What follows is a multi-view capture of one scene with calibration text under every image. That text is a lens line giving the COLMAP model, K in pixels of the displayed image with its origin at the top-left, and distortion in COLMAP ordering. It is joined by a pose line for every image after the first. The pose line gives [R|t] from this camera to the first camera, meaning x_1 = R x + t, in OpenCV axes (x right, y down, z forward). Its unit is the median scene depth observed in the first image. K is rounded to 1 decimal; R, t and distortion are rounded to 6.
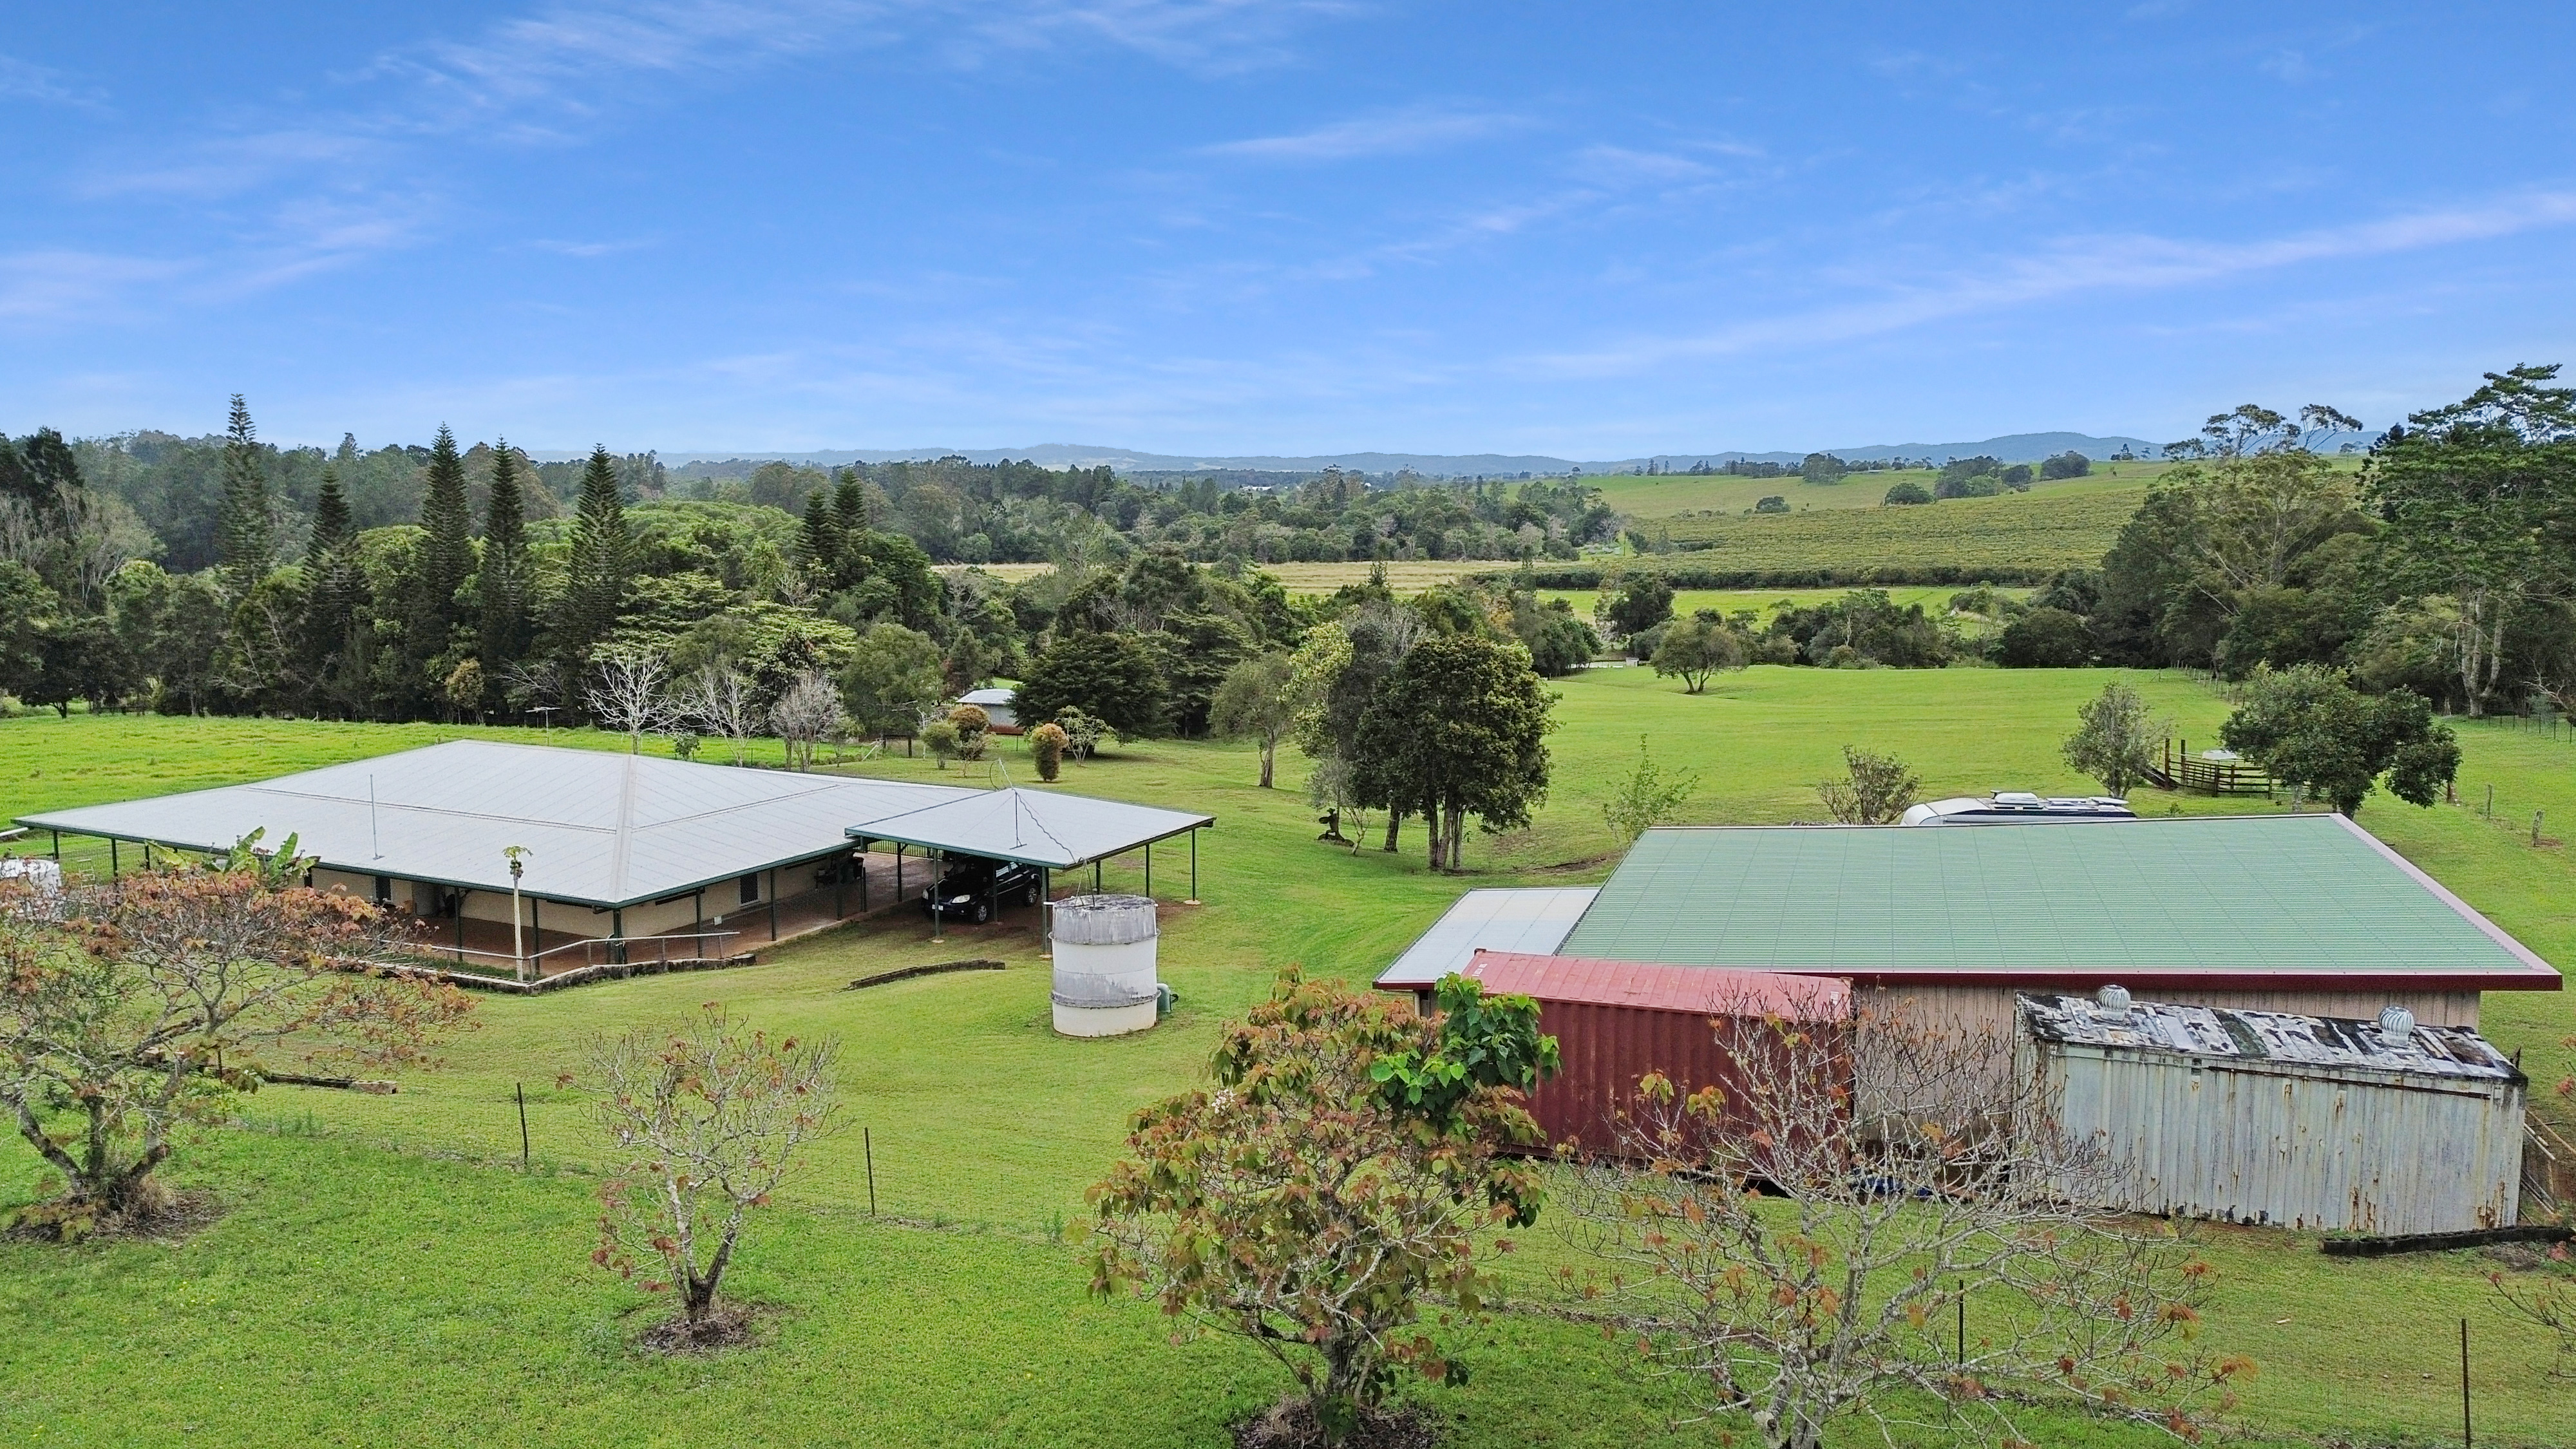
lens RADIAL K [[1821.1, 0, 1280.3], [0, 1821.1, 722.8], [0, 0, 1]] dist [0.100153, -0.122237]
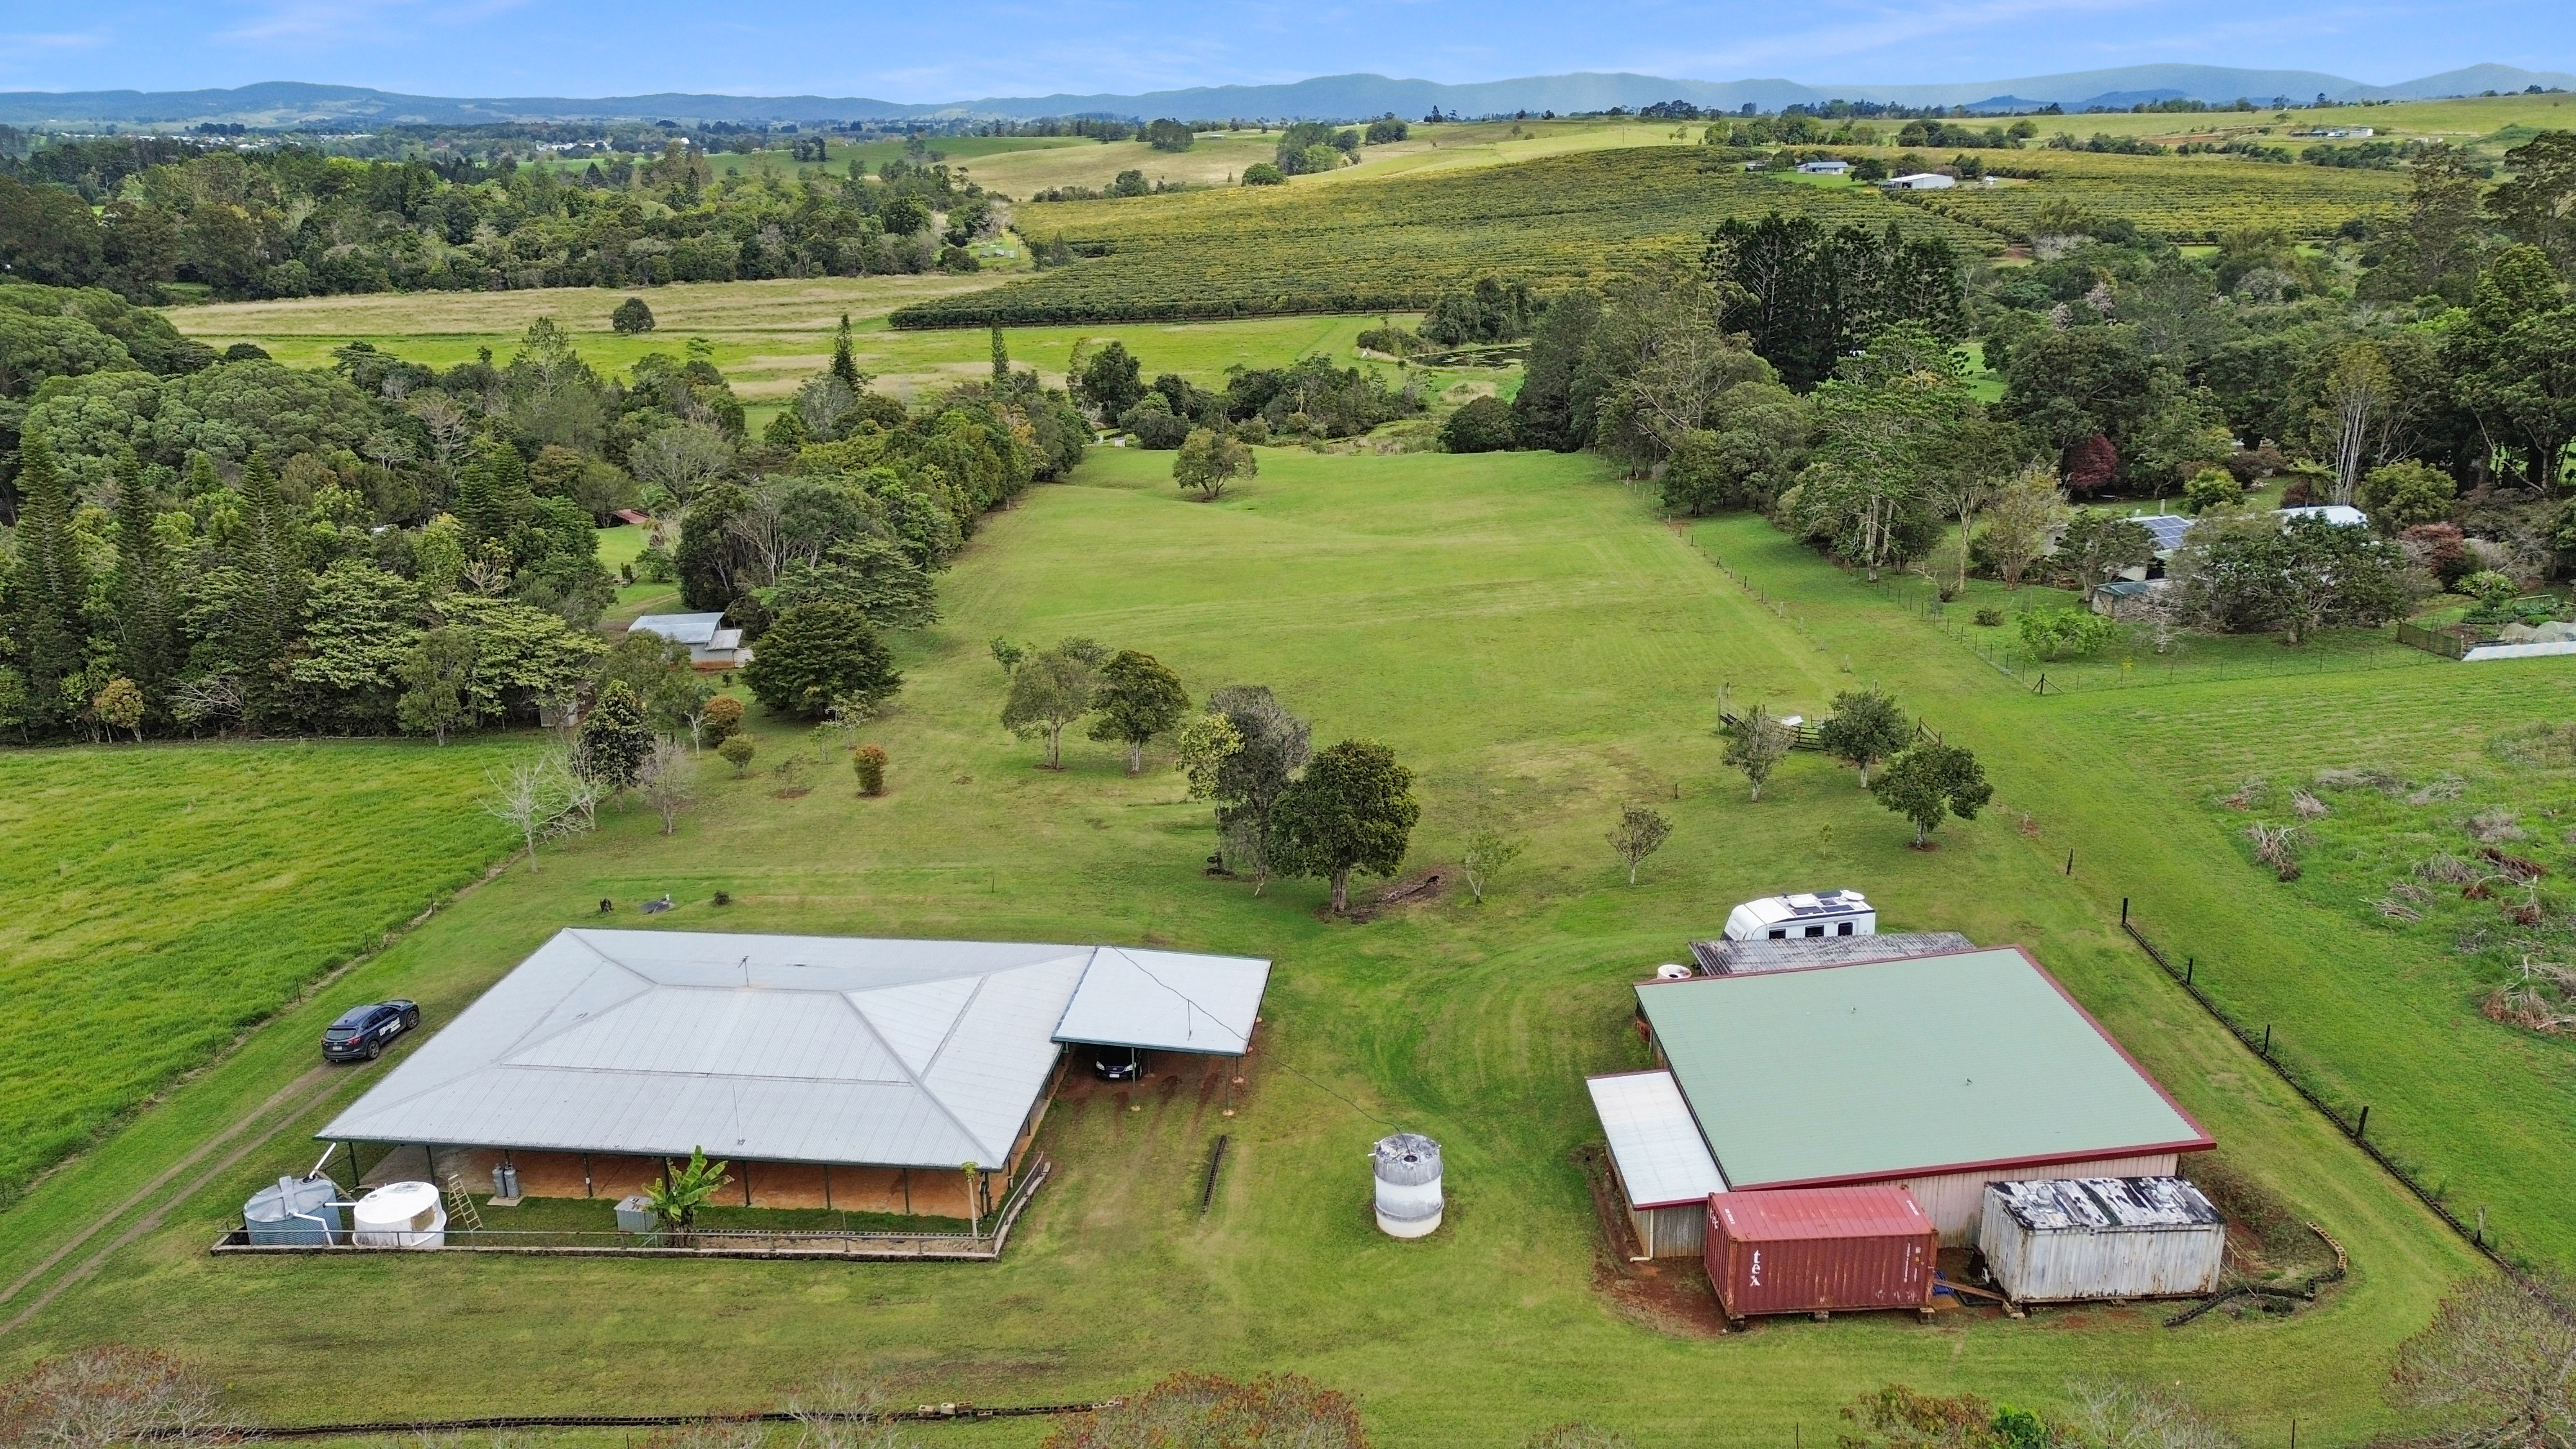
lens RADIAL K [[1821.1, 0, 1280.3], [0, 1821.1, 722.8], [0, 0, 1]] dist [0.100153, -0.122237]
pose [[0.936816, -0.121099, 0.328192, -0.176307], [0.057595, 0.978761, 0.196746, -0.151290], [-0.345048, -0.165413, 0.923894, -0.093726]]
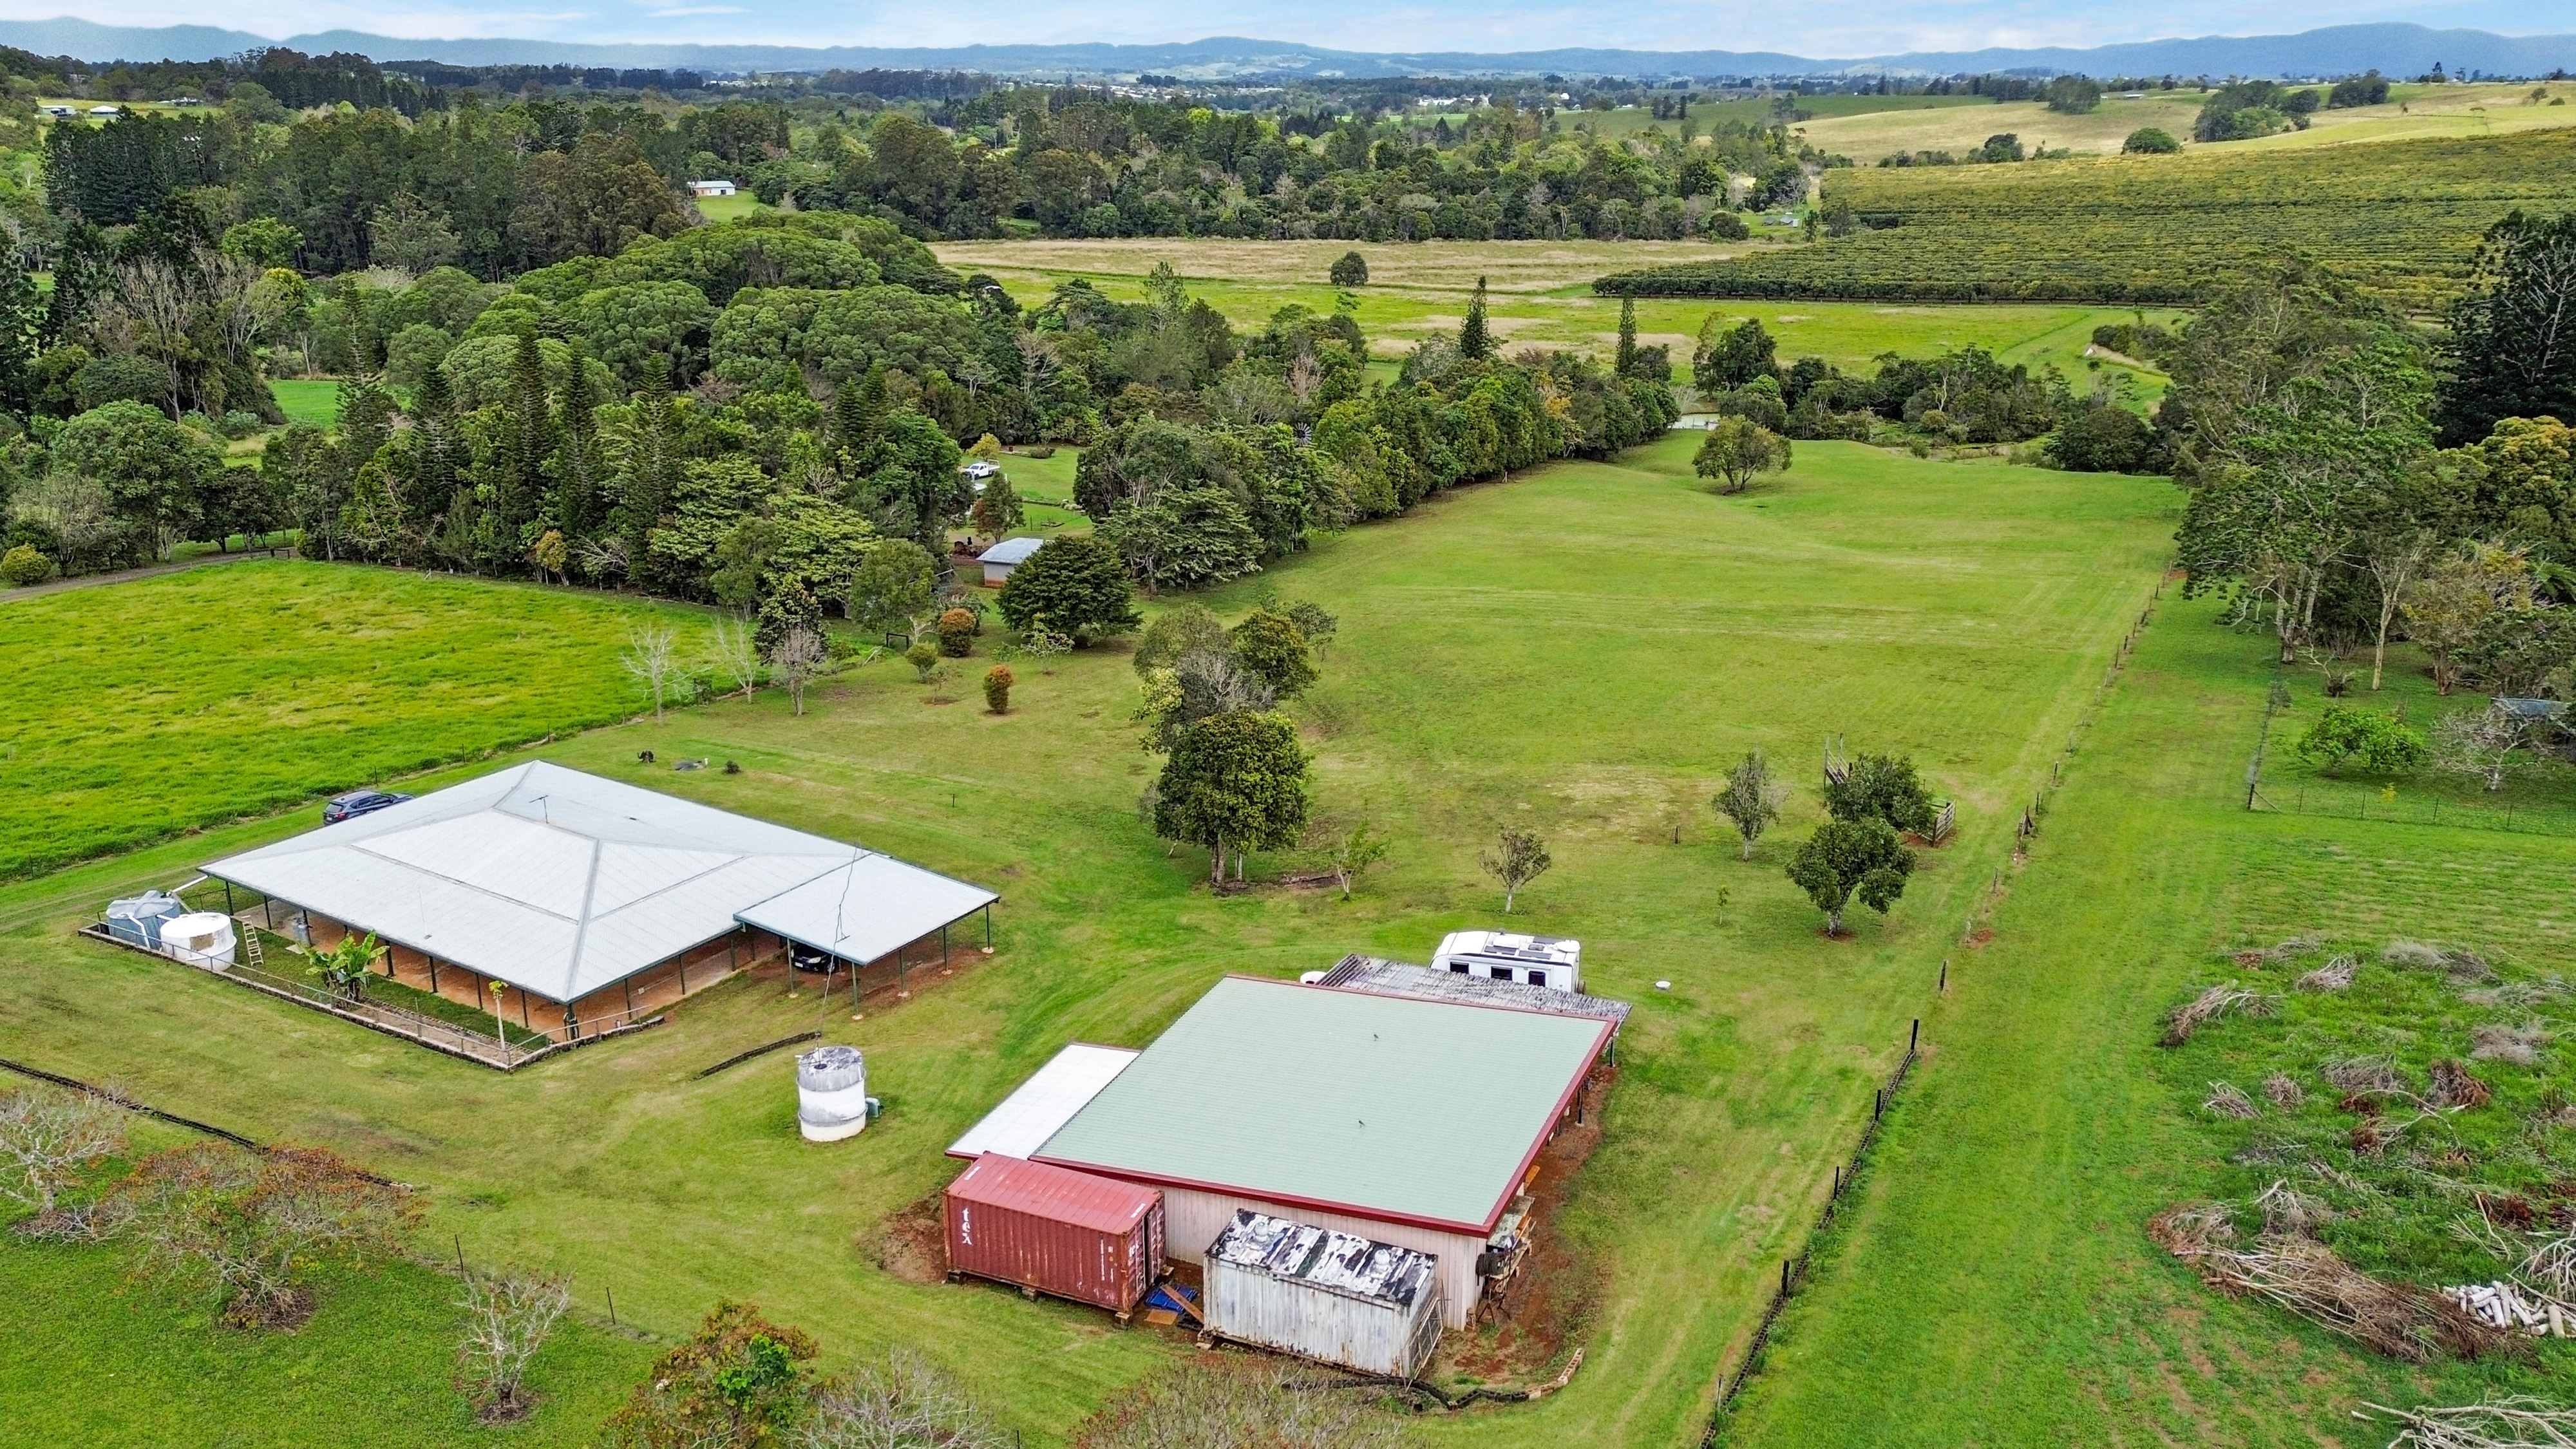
lens RADIAL K [[1941.0, 0, 1288.0], [0, 1941.0, 724.5], [0, 0, 1]] dist [0.082493, -0.072310]
pose [[0.995516, 0.032735, -0.088750, 0.121196], [-0.015282, 0.981545, 0.190621, -0.142153], [0.093352, -0.188410, 0.977644, -0.165929]]
